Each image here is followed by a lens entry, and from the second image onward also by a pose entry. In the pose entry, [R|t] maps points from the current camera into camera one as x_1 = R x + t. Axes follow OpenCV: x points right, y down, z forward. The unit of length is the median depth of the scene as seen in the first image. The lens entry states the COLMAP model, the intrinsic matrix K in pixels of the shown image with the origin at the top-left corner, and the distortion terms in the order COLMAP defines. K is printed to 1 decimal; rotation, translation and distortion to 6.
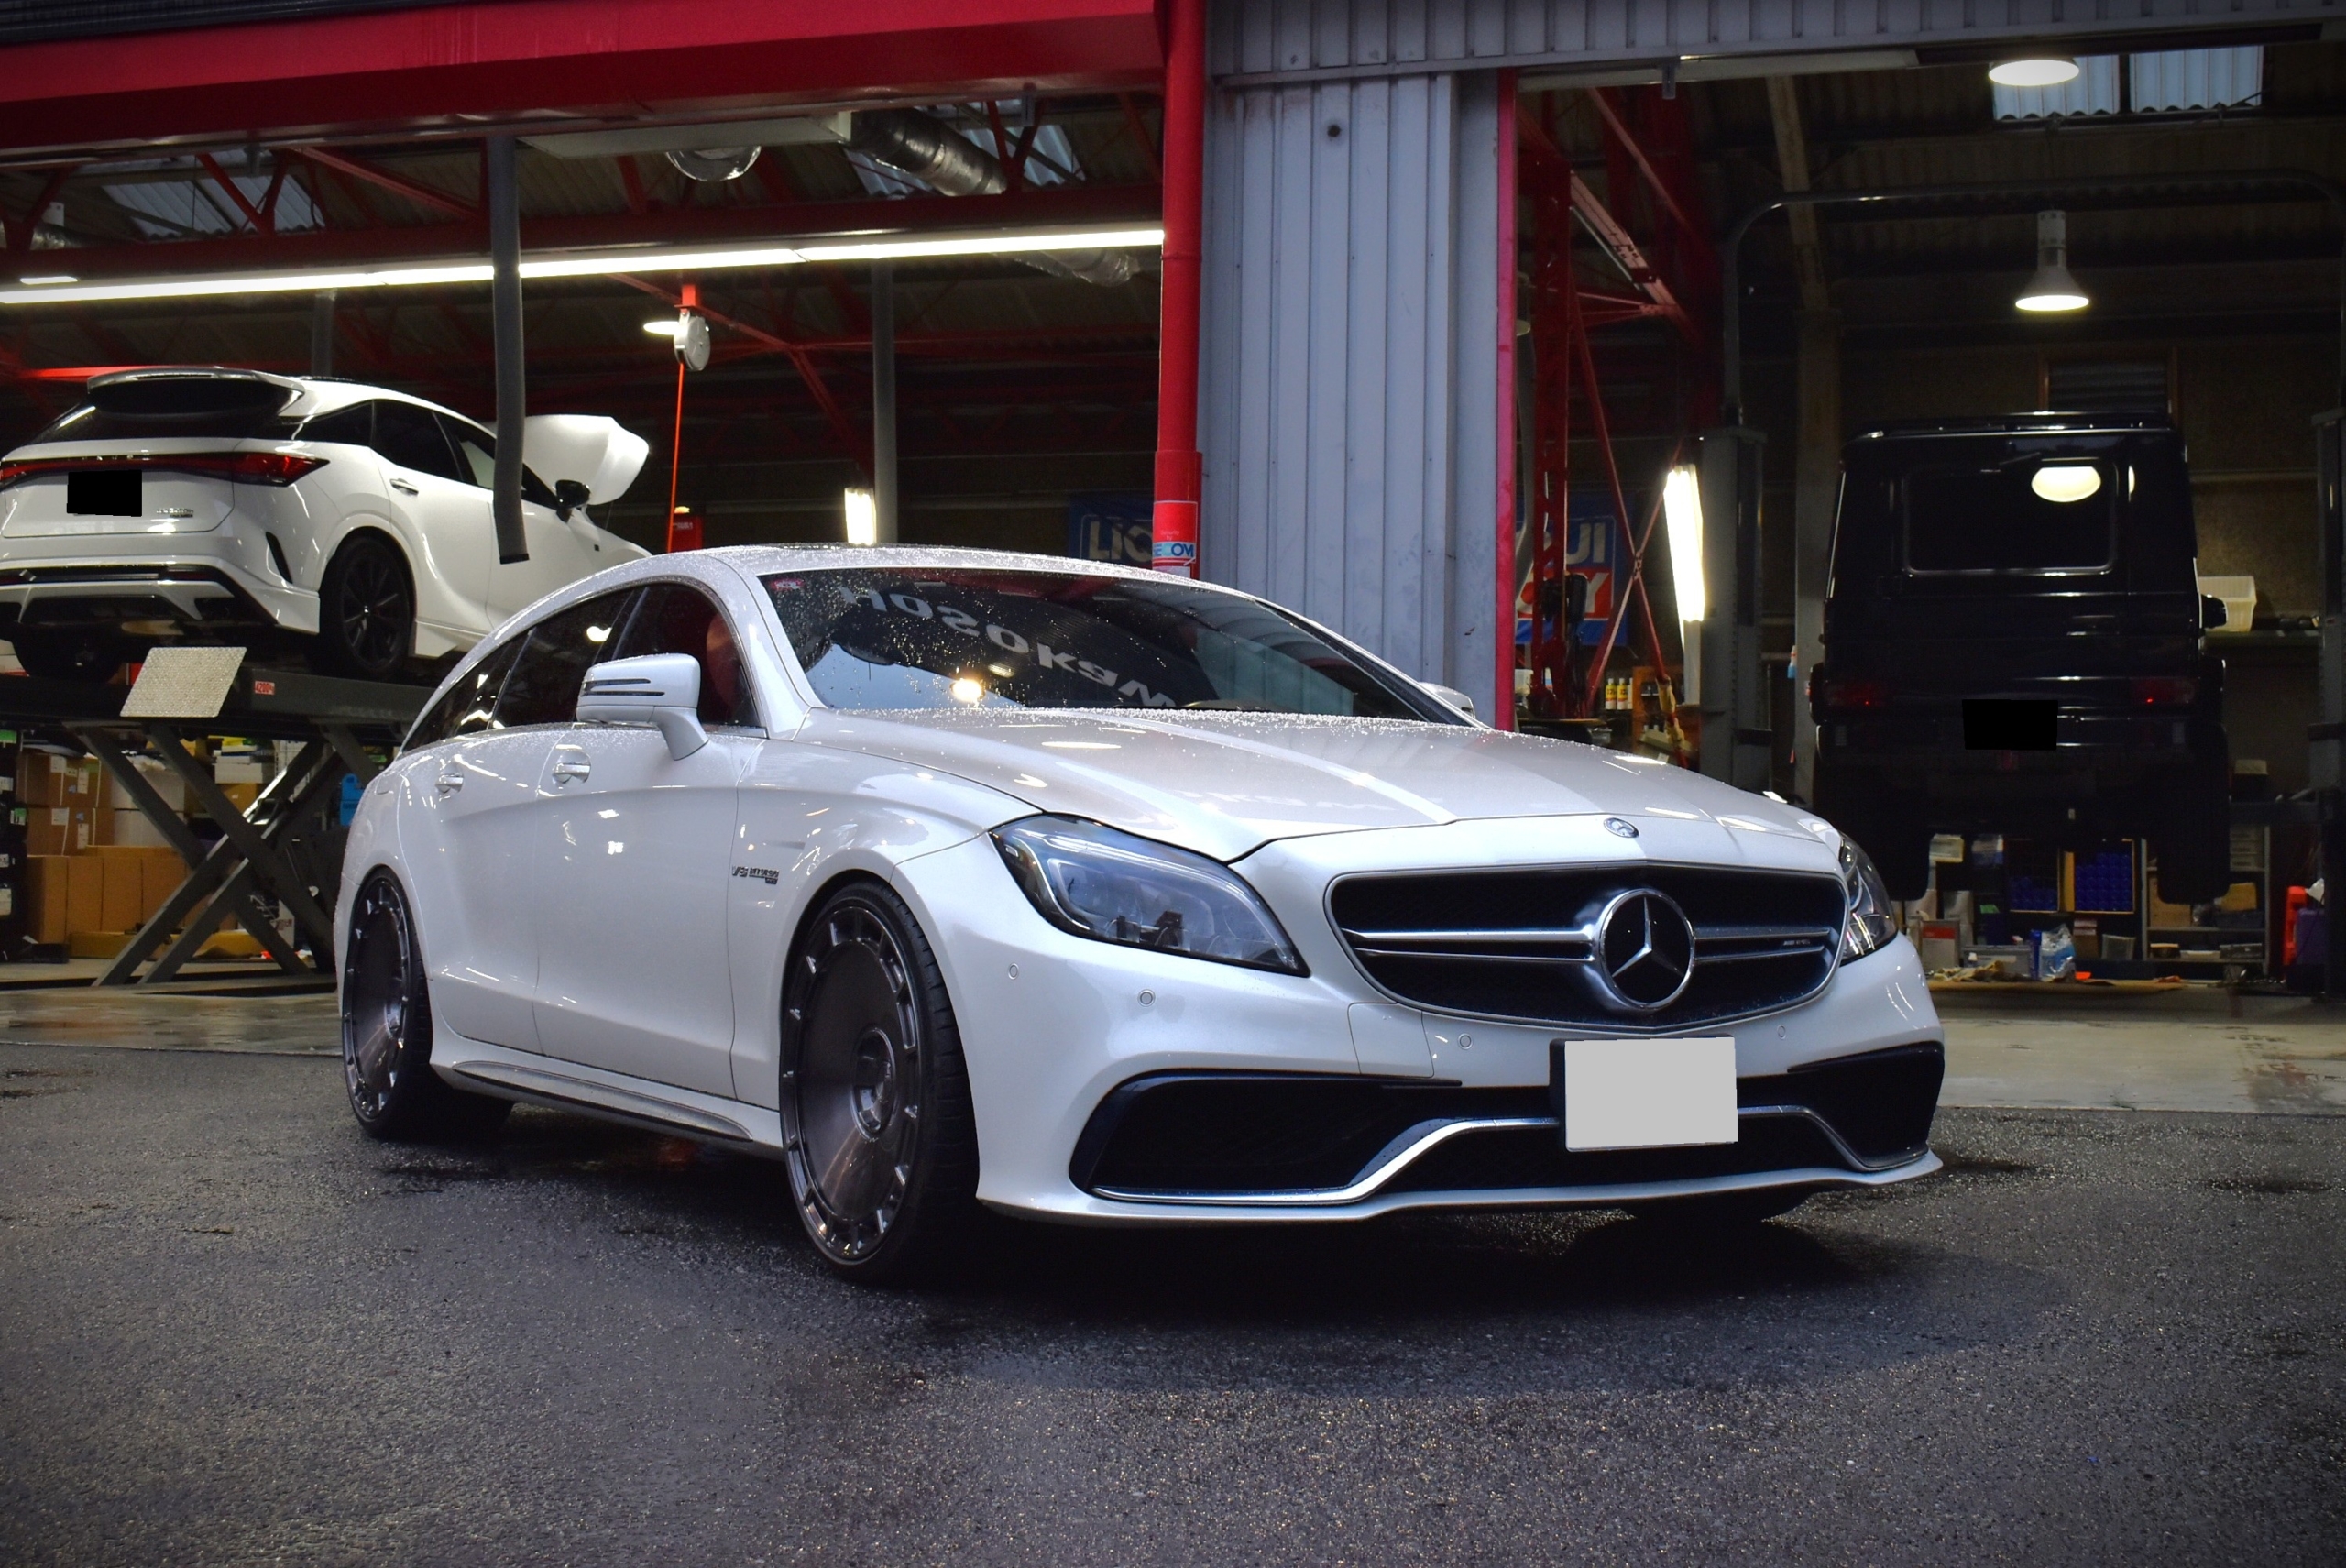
lens RADIAL K [[2875.5, 0, 1067.8], [0, 2875.5, 847.4], [0, 0, 1]] dist [-0.026608, -0.017513]
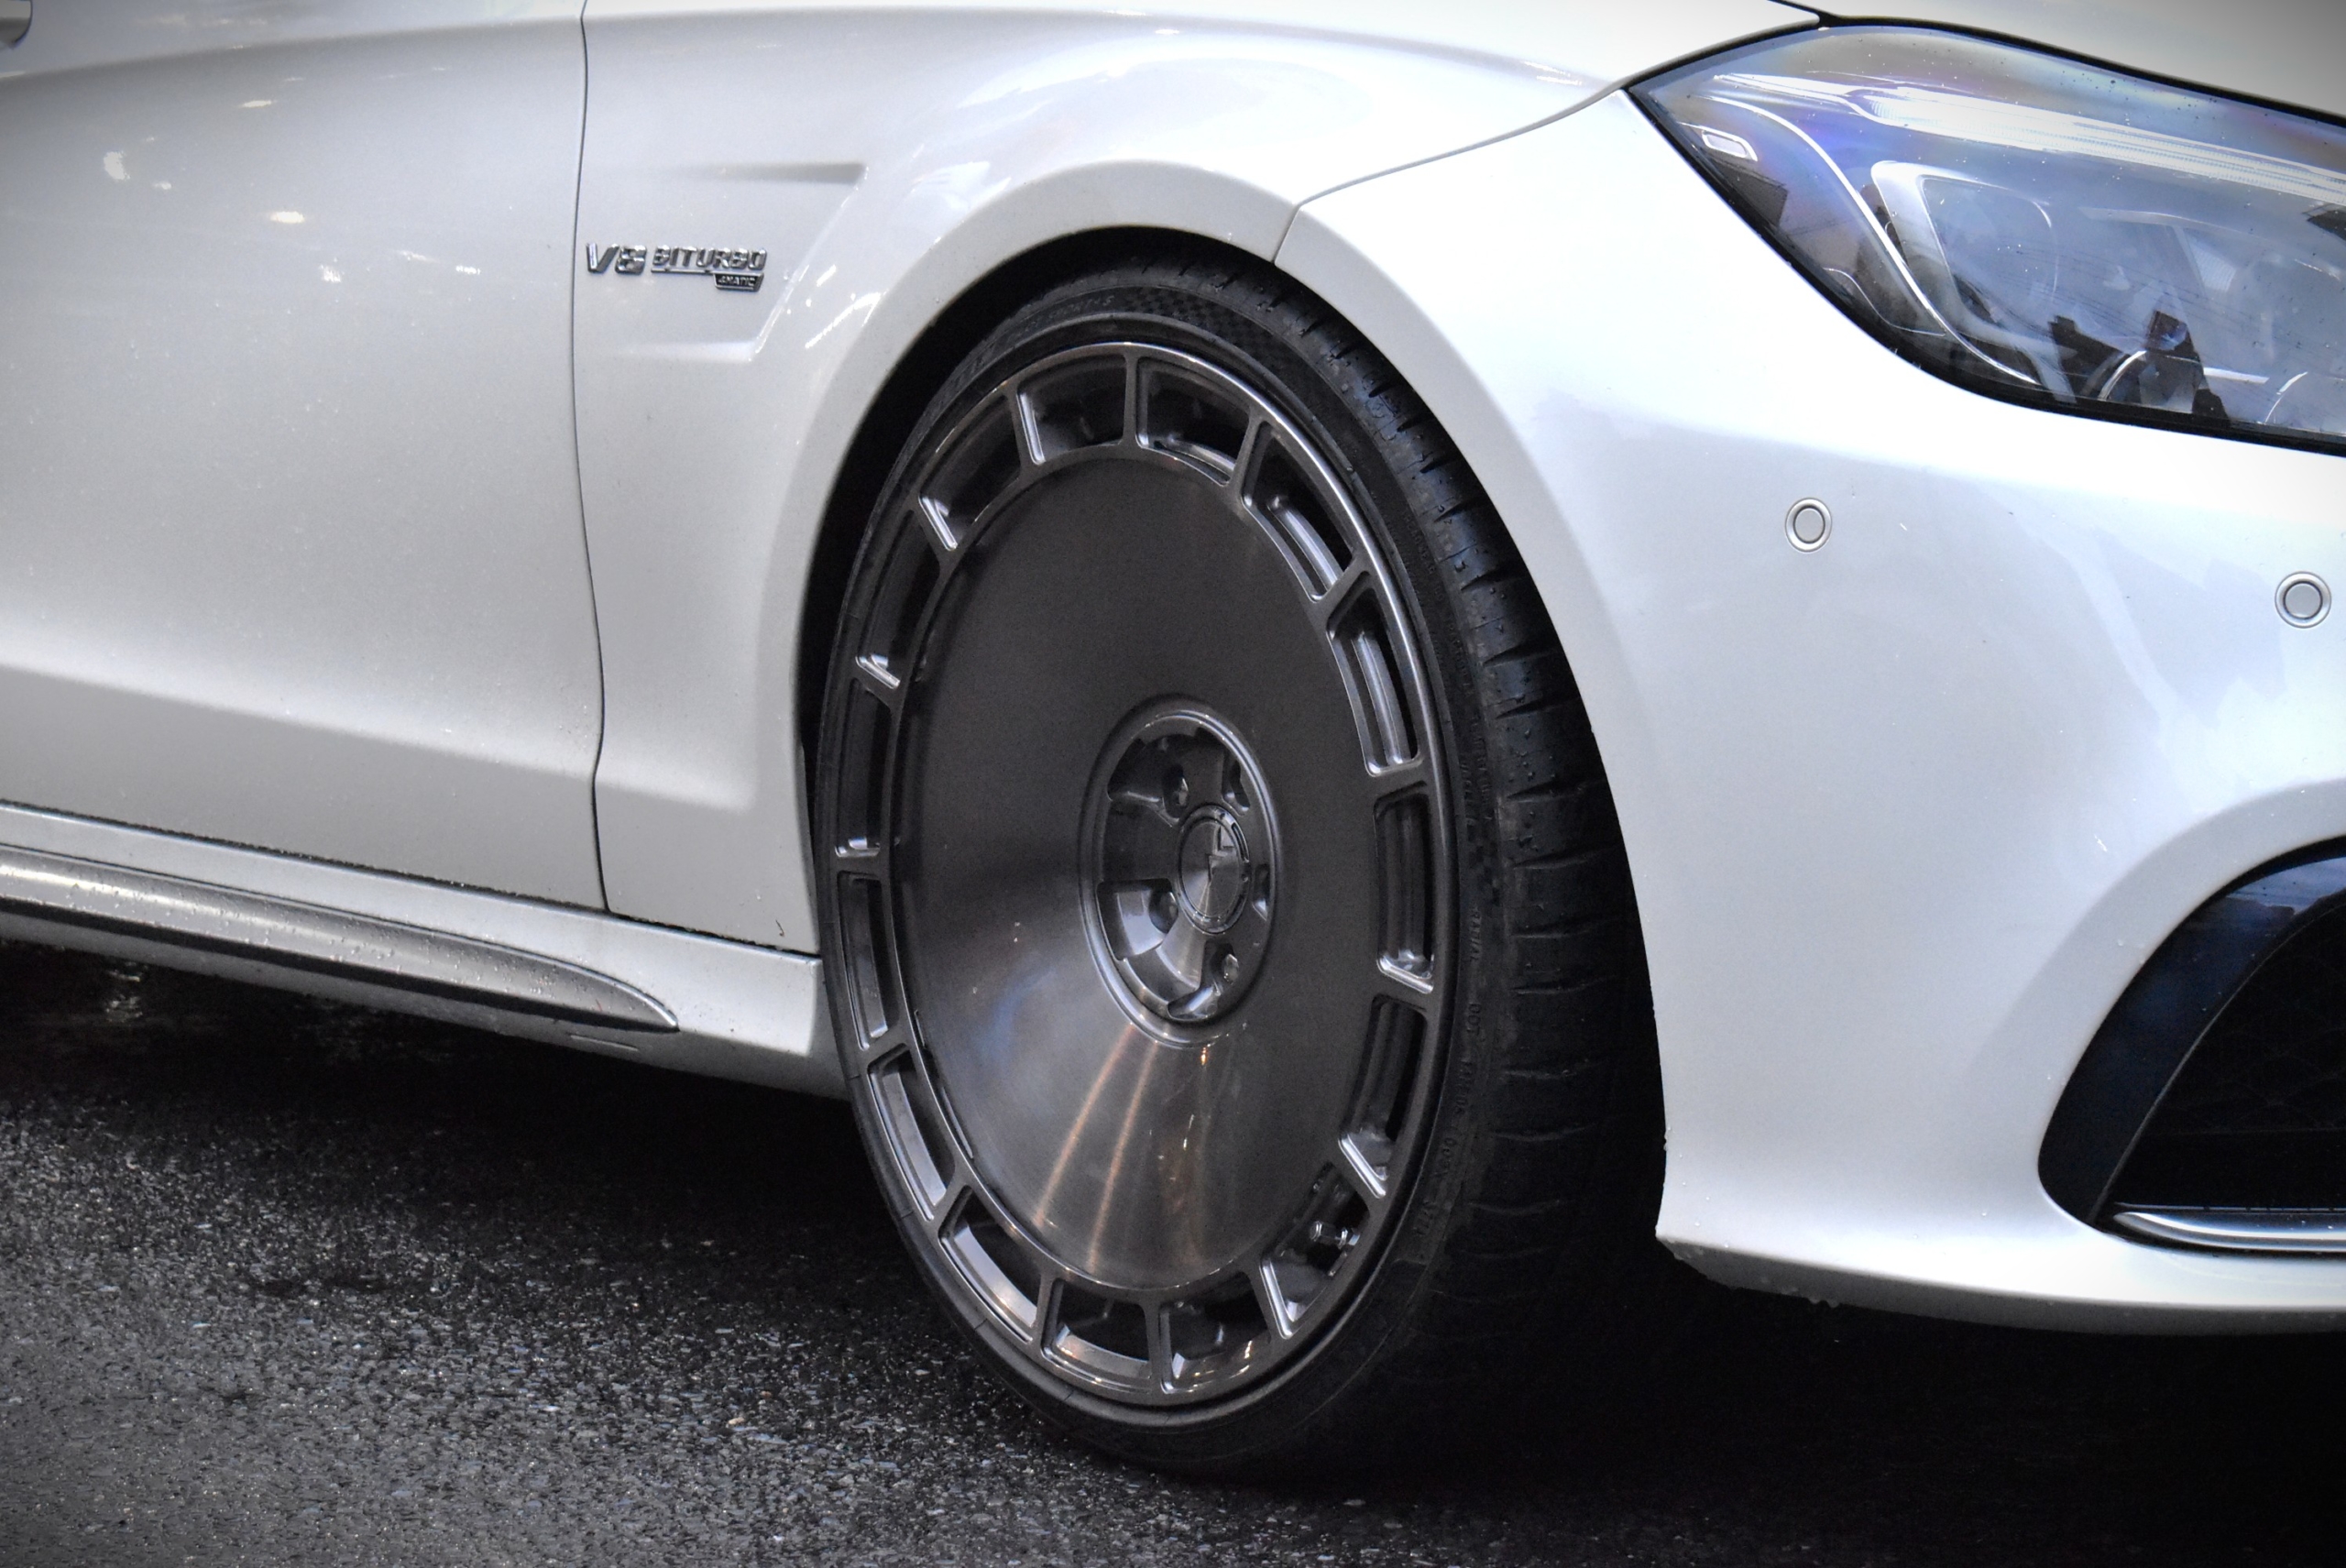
lens RADIAL K [[5462.1, 0, 1173.0], [0, 5462.1, 784.0], [0, 0, 1]] dist [0.105417, 0.485032]
pose [[0.993452, -0.033620, 0.109191, -0.107492], [0.023538, 0.995450, 0.092337, 0.010392], [-0.111799, -0.089162, 0.989723, 0.294944]]
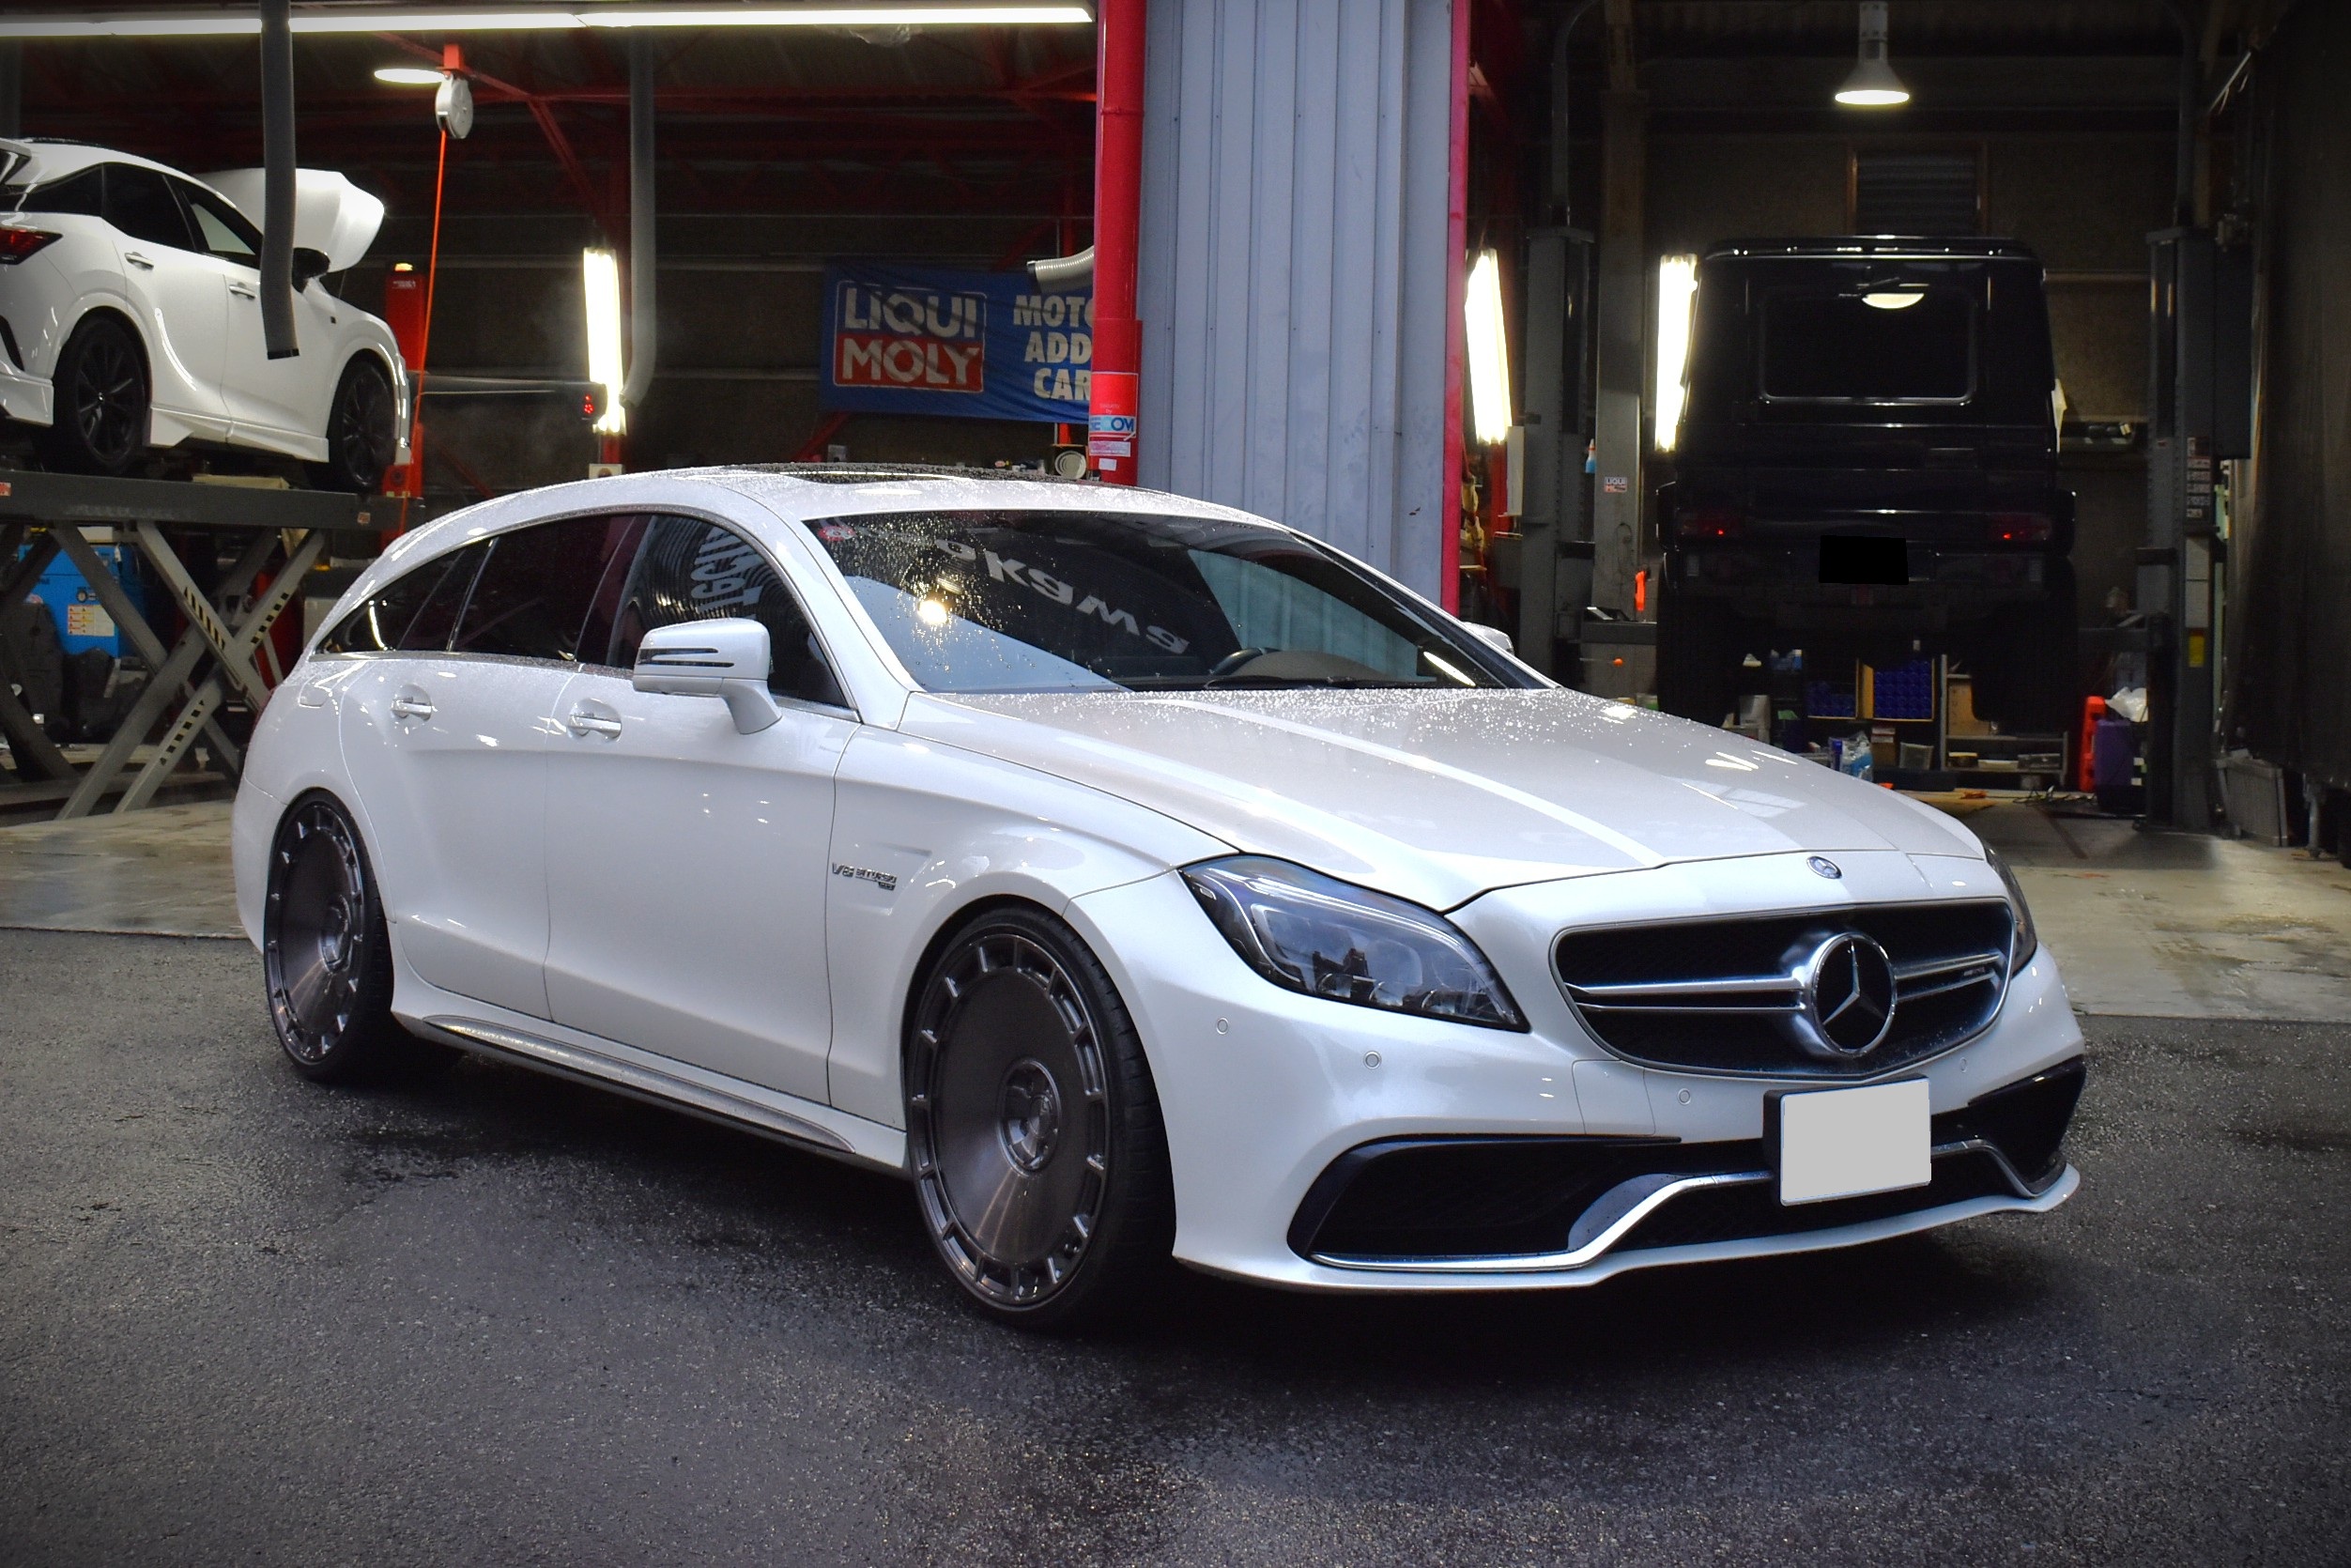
lens RADIAL K [[3026.8, 0, 1175.5], [0, 3026.8, 784.0], [0, 0, 1]] dist [-0.017444, -0.040977]
pose [[0.993452, 0.002550, 0.114220, -0.105313], [-0.007972, 0.998861, 0.047039, -0.059634], [-0.113970, -0.047641, 0.992341, 0.003626]]
